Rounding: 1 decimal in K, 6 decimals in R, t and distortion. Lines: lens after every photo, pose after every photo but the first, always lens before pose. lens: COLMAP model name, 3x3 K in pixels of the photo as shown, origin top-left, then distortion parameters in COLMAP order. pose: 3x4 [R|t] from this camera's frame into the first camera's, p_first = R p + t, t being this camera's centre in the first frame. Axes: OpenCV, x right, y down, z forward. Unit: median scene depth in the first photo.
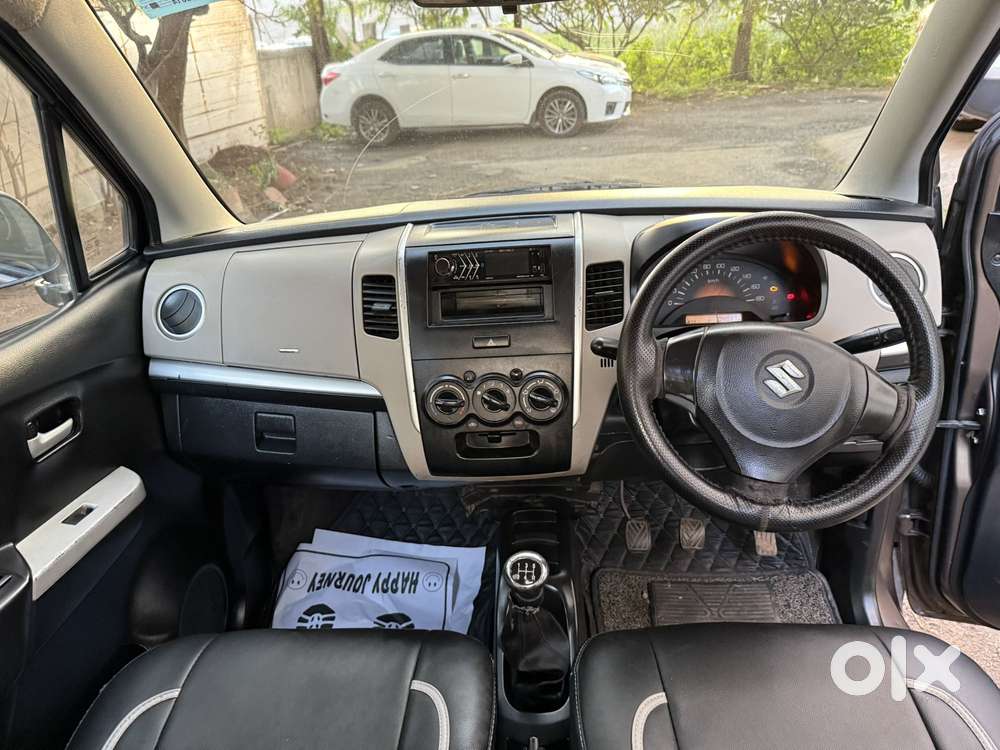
lens RADIAL K [[695.0, 0, 478.9], [0, 695.0, 395.2], [0, 0, 1]] dist [0.008046, -0.023585]
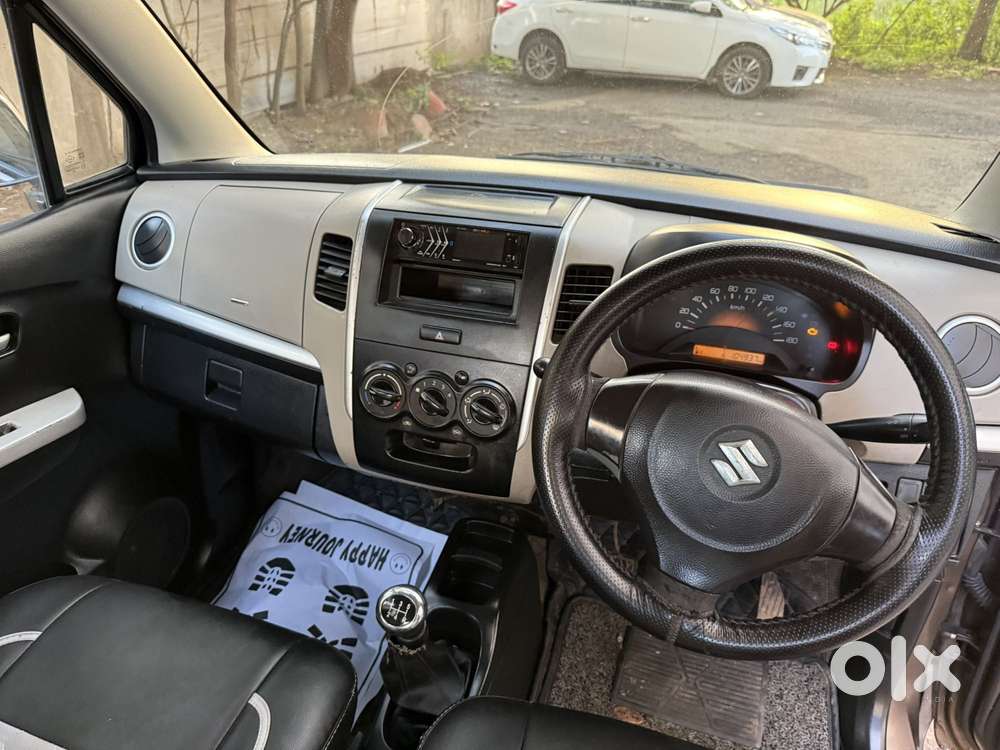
lens RADIAL K [[695.0, 0, 469.6], [0, 695.0, 390.4], [0, 0, 1]] dist [0.008046, -0.023585]
pose [[0.962906, 0.198786, -0.182473, 0.169904], [-0.185625, 0.978784, 0.086745, -0.068900], [0.195845, -0.049656, 0.979377, 0.122617]]
